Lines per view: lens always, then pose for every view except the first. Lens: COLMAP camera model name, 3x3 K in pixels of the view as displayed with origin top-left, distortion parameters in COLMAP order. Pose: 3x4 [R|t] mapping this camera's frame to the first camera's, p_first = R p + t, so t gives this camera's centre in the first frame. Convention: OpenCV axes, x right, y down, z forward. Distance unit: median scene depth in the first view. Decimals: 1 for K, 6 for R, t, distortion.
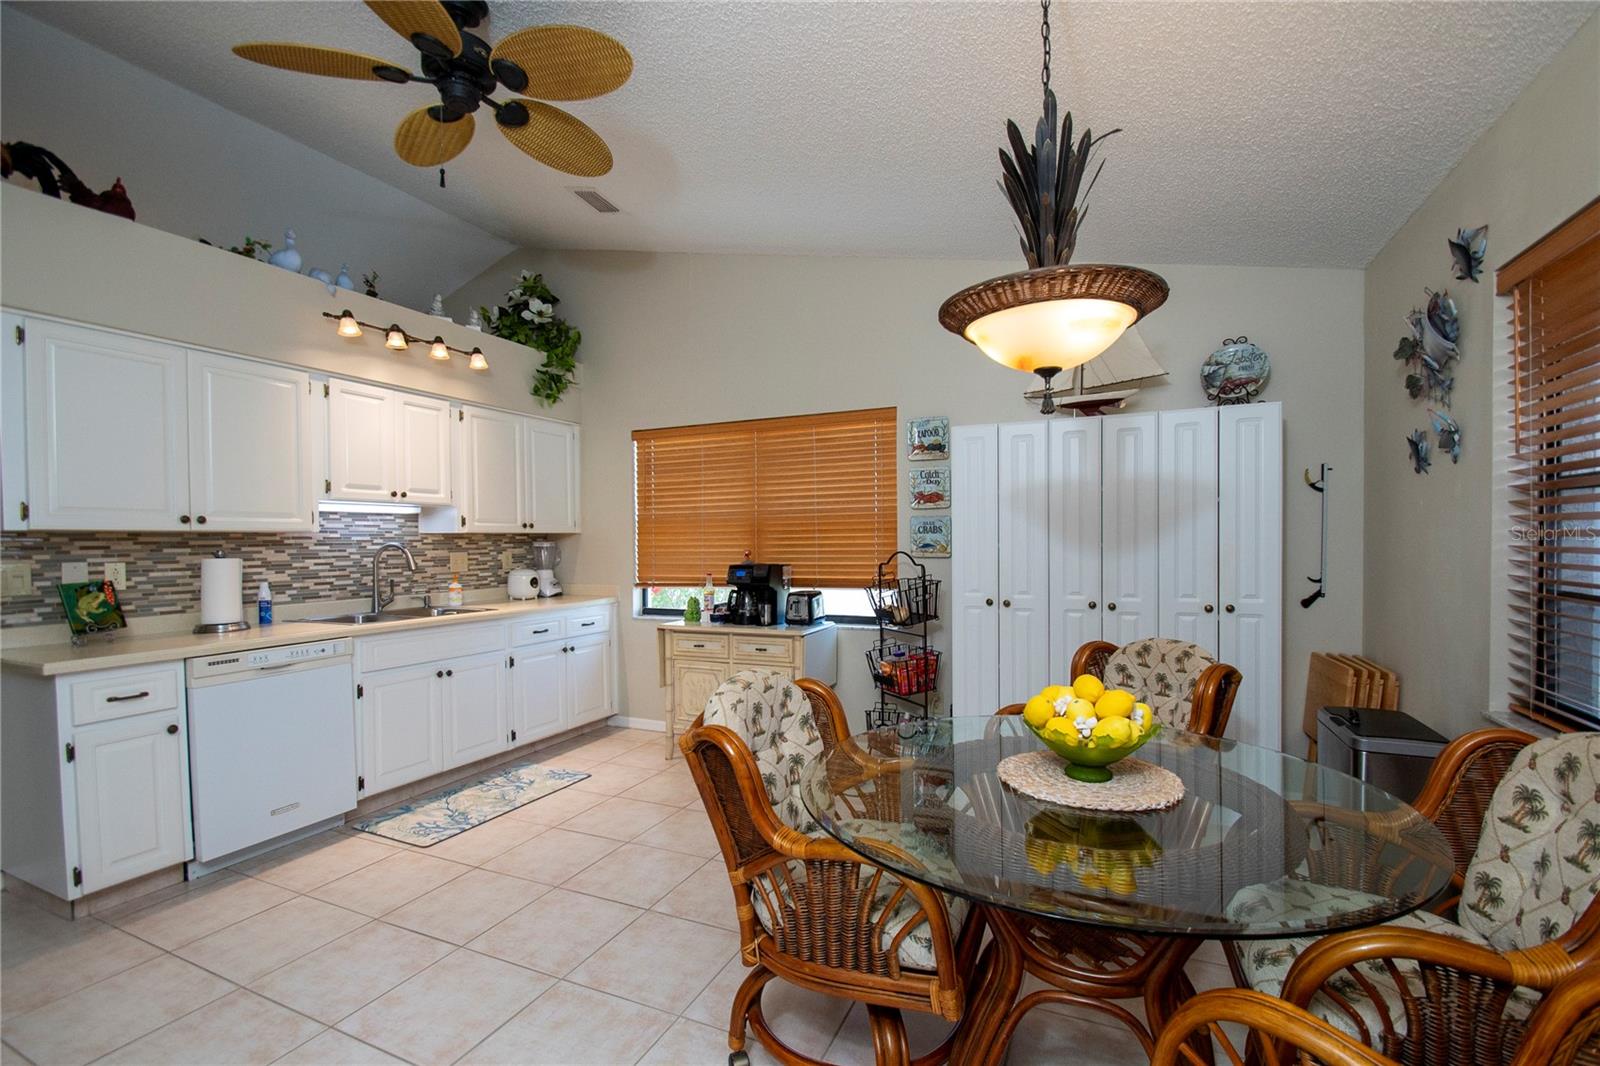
lens RADIAL K [[698.7, 0, 806.7], [0, 698.7, 554.2], [0, 0, 1]] dist [0.006021, -0.012090]
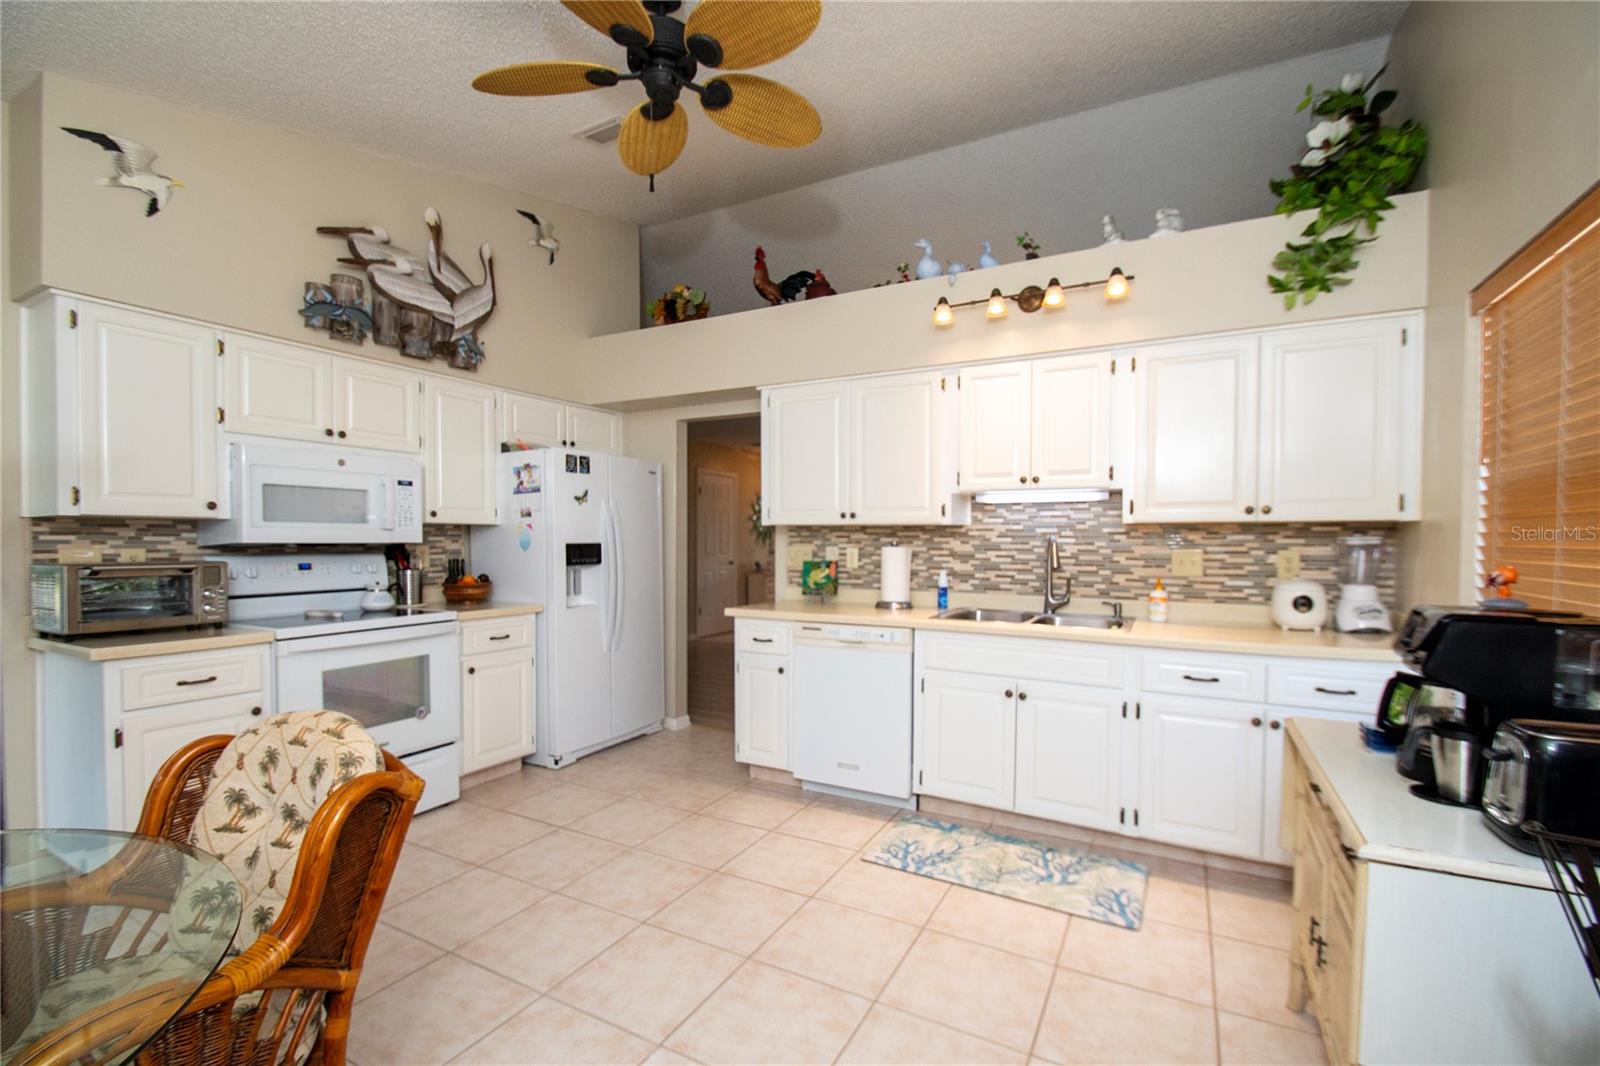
lens RADIAL K [[698.7, 0, 801.7], [0, 698.7, 554.2], [0, 0, 1]] dist [0.006021, -0.012090]
pose [[-0.078536, 0.035896, -0.996265, 0.305216], [-0.022101, 0.999043, 0.037738, -0.019536], [0.996666, 0.024982, -0.077668, 0.782197]]
